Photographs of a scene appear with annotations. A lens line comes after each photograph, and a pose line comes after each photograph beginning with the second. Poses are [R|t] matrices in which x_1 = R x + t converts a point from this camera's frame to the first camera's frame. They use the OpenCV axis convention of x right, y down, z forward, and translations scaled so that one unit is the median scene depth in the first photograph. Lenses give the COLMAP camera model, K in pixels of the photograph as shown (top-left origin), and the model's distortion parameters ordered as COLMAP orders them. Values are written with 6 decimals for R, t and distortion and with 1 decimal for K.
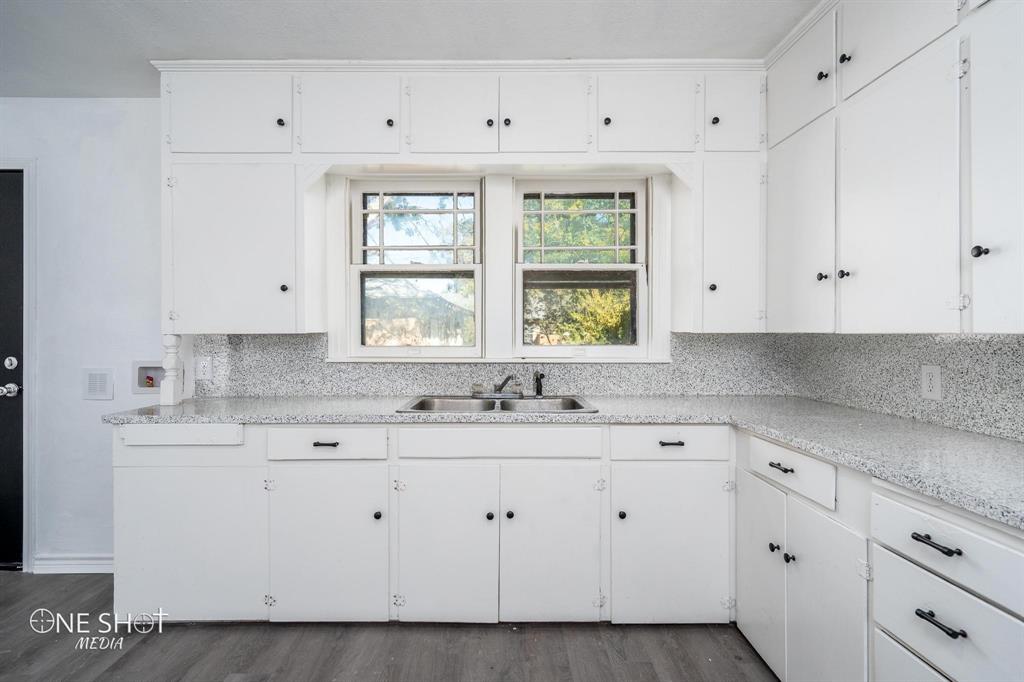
lens RADIAL K [[513.8, 0, 510.3], [0, 513.8, 335.5], [0, 0, 1]] dist [0.000719, 0.000475]
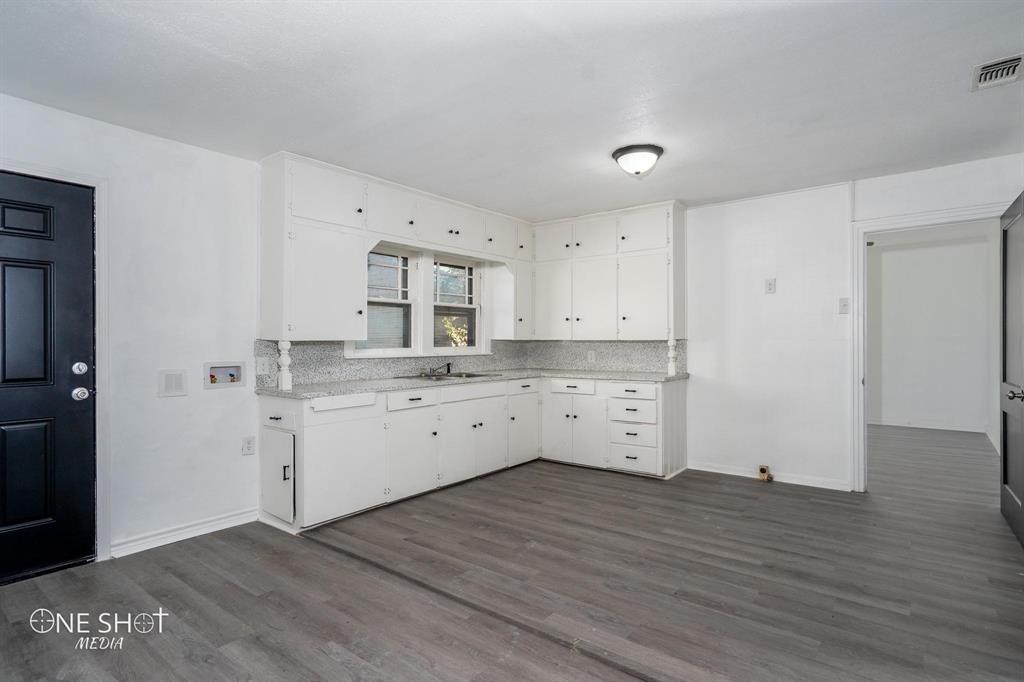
lens RADIAL K [[526.3, 0, 513.6], [0, 526.3, 343.9], [0, 0, 1]] dist [0.002415, 0.000946]
pose [[0.617483, -0.004582, 0.786571, -1.277852], [0.004531, 0.999987, 0.002268, 0.005571], [-0.786571, 0.002164, 0.617496, -0.364044]]
